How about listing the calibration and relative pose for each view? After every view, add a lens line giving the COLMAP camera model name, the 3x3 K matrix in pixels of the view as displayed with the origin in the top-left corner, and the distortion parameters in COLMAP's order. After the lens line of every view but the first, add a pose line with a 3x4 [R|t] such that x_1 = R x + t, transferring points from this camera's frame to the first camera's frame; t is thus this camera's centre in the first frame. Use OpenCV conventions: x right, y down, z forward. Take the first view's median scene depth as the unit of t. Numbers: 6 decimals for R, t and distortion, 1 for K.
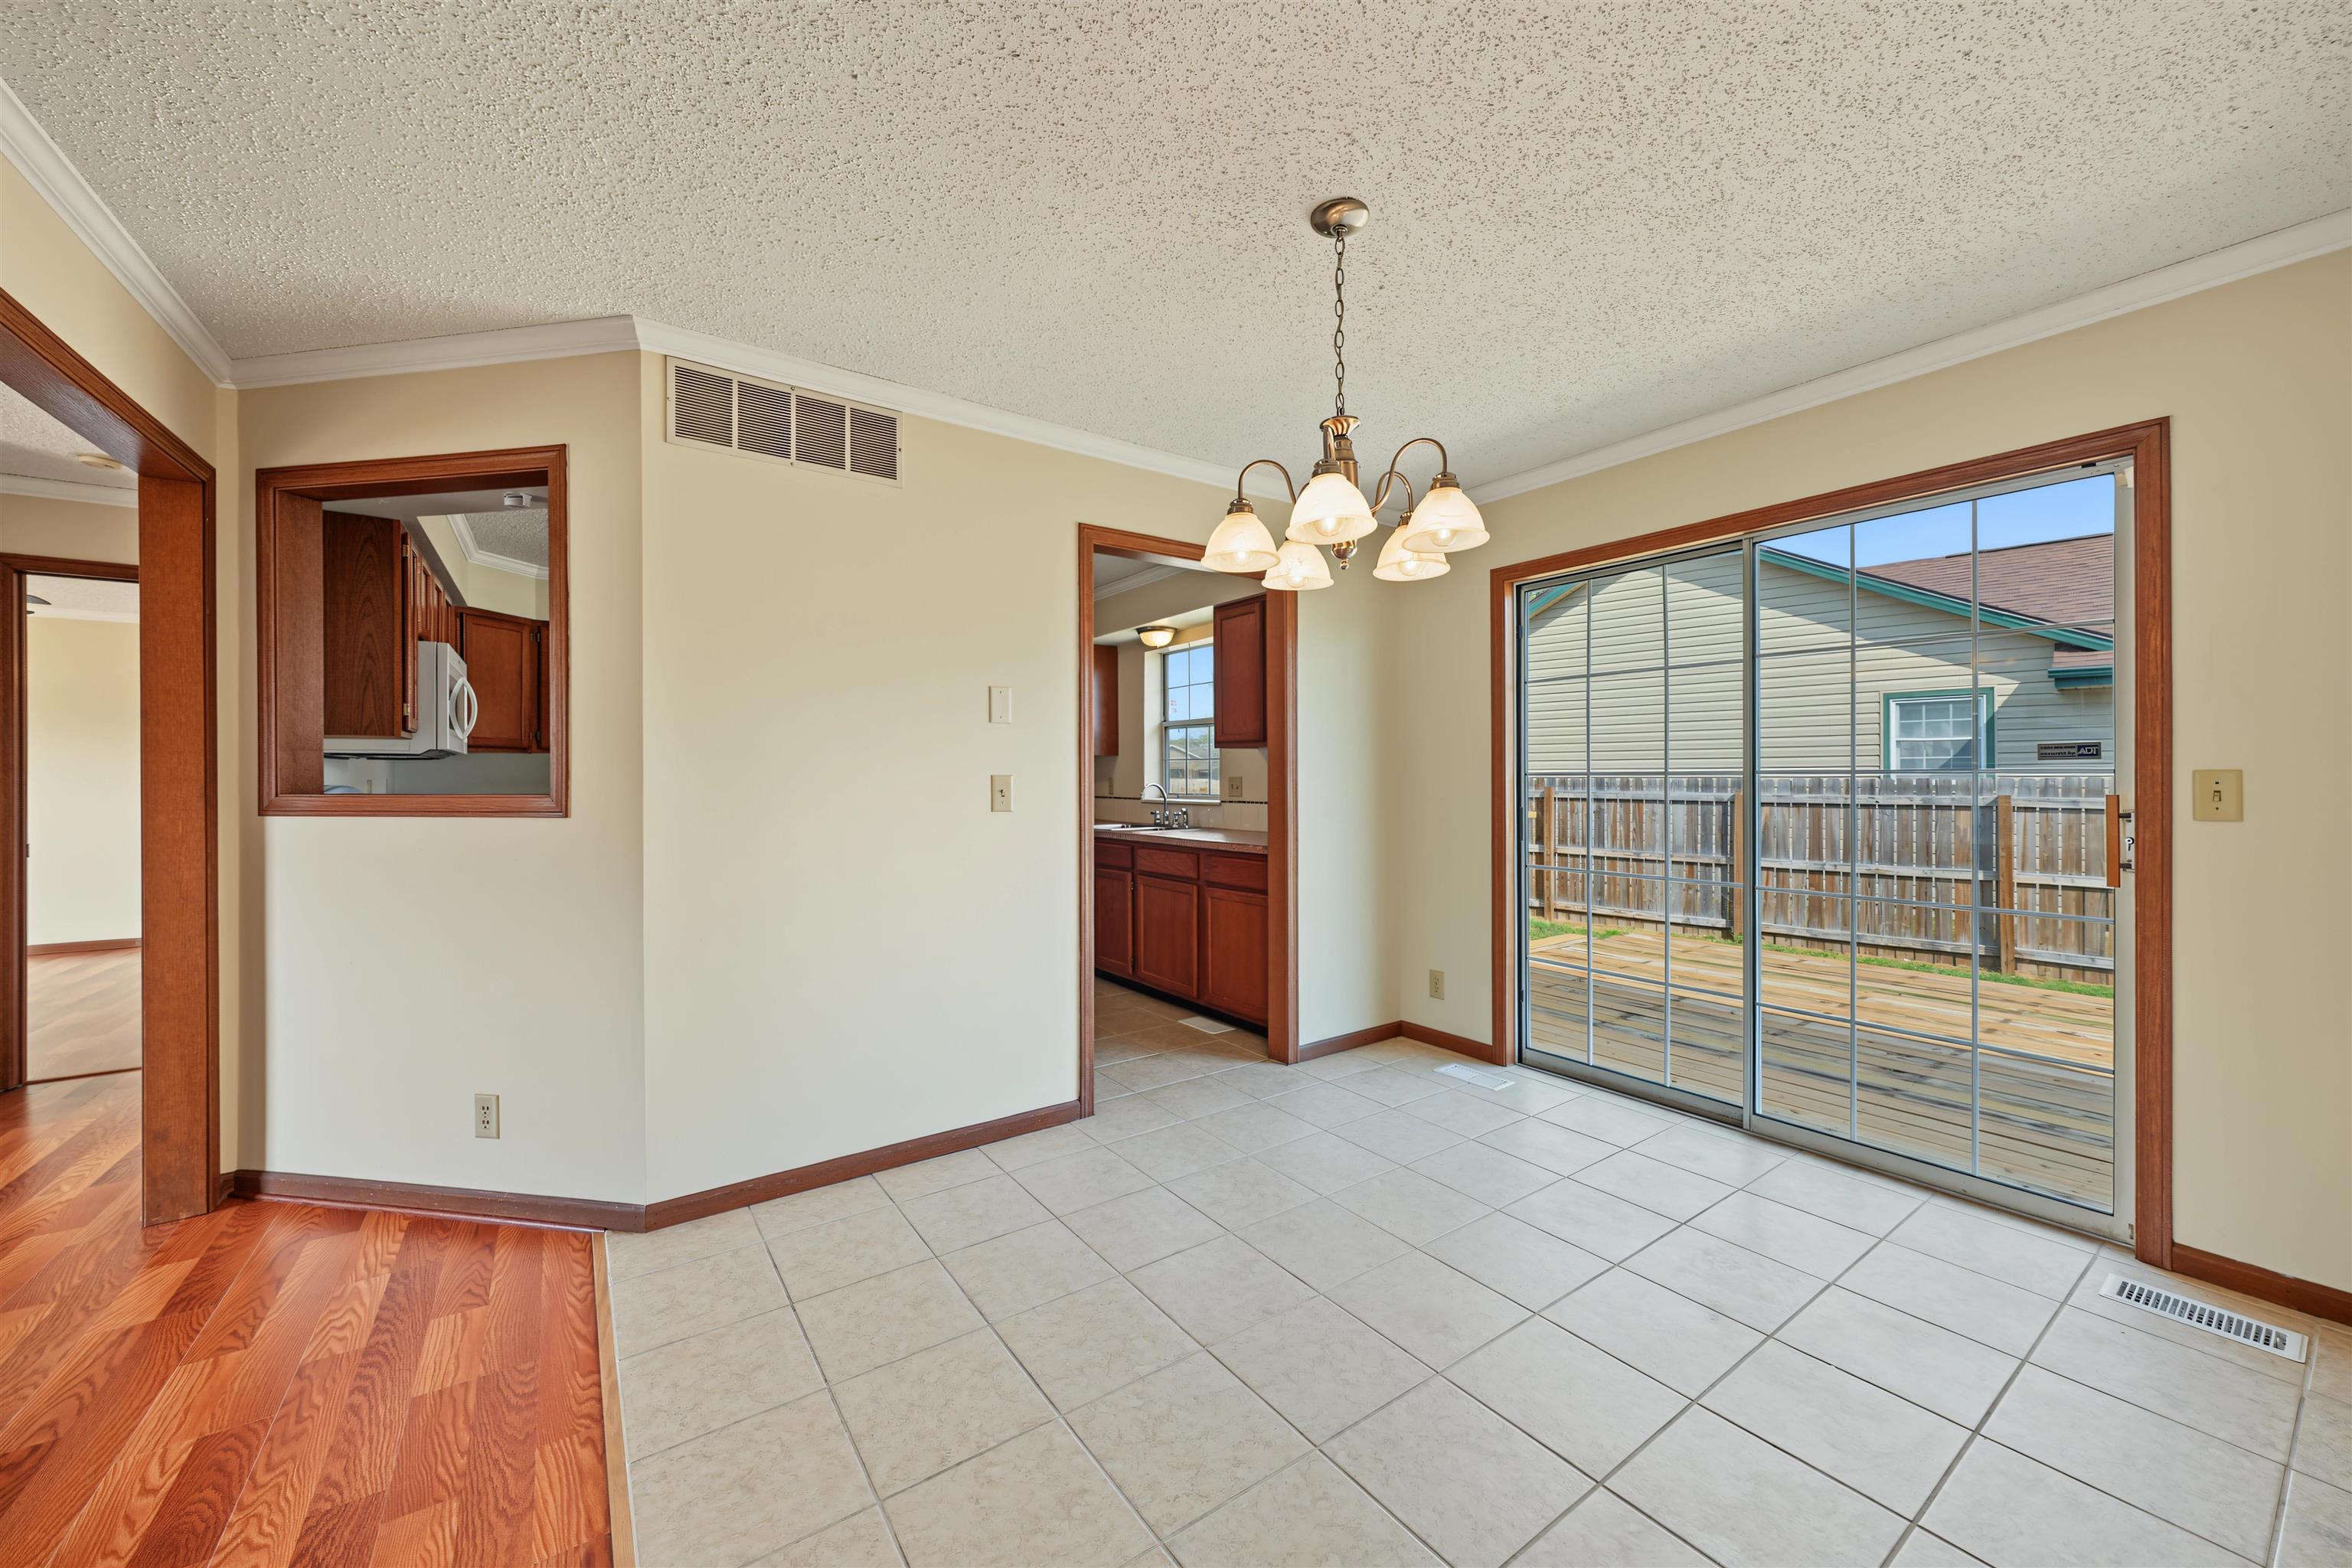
lens RADIAL K [[885.2, 0, 1177.6], [0, 885.2, 774.9], [0, 0, 1]] dist [0.003344, 0.000082]
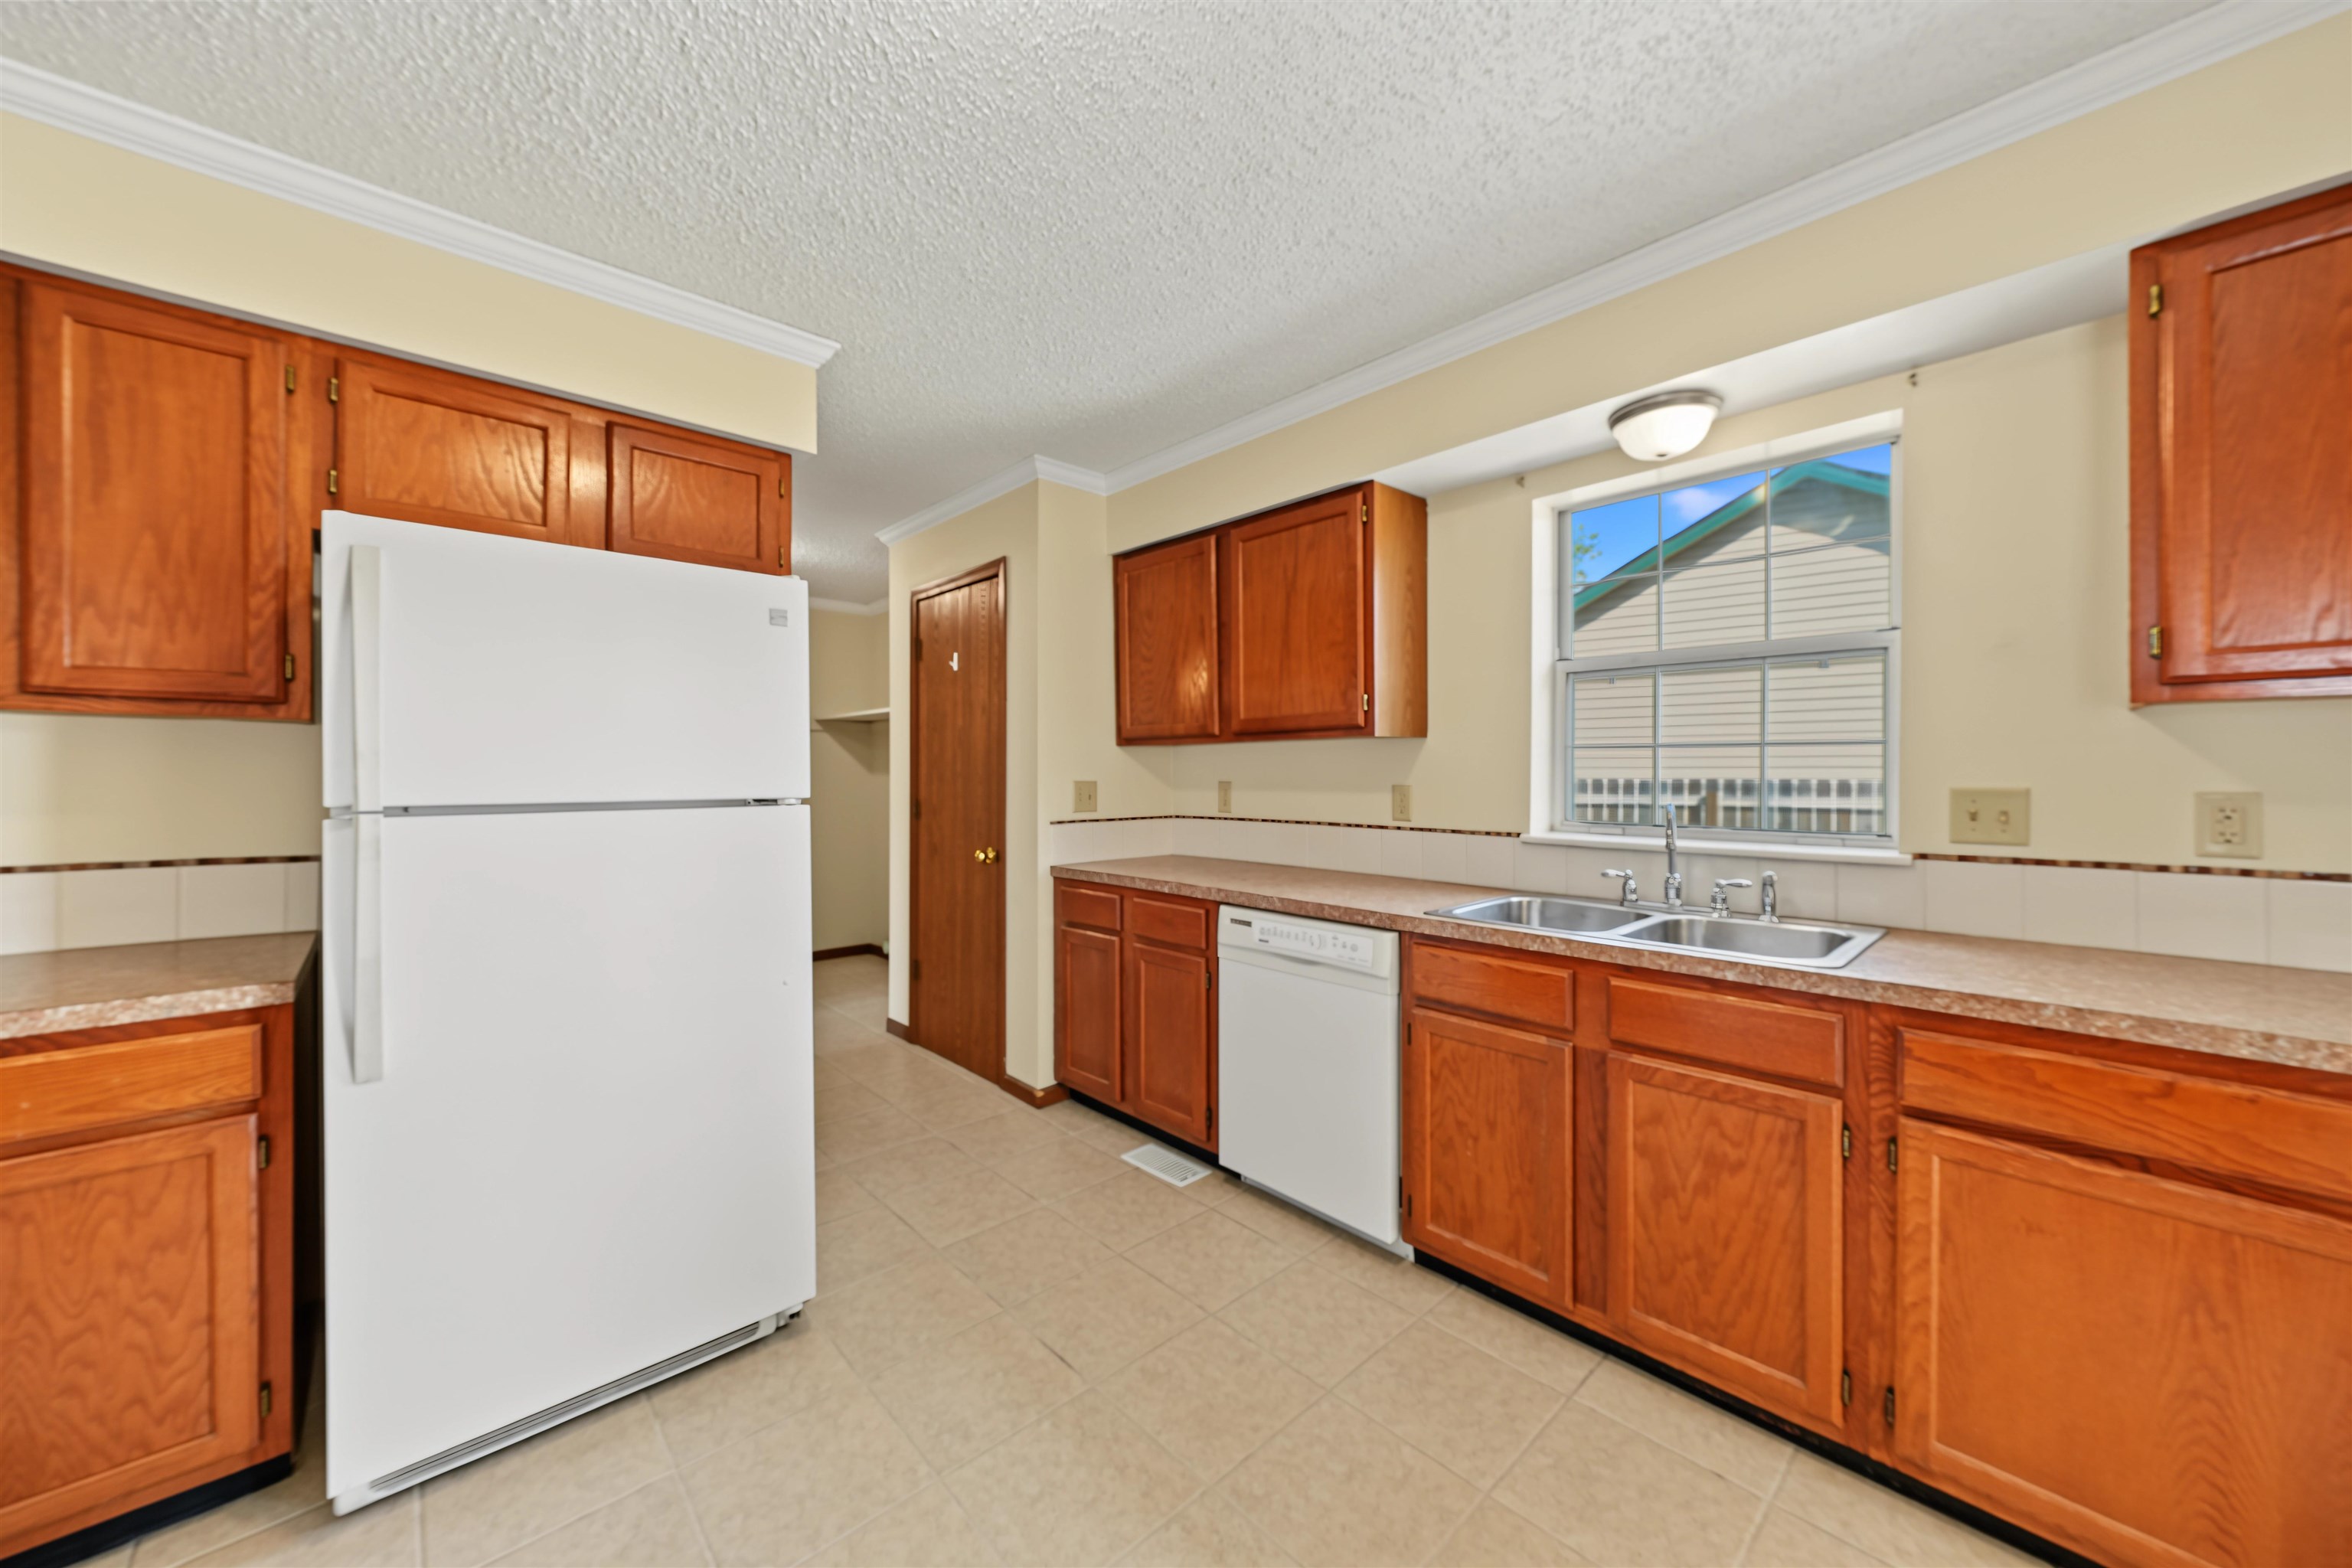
lens RADIAL K [[857.5, 0, 1182.0], [0, 857.5, 773.8], [0, 0, 1]] dist [0.002749, 0.000032]
pose [[0.990003, 0.004962, 0.140962, -0.325704], [-0.005396, 0.999982, 0.002698, -0.003585], [-0.140946, -0.003431, 0.990011, 0.733074]]
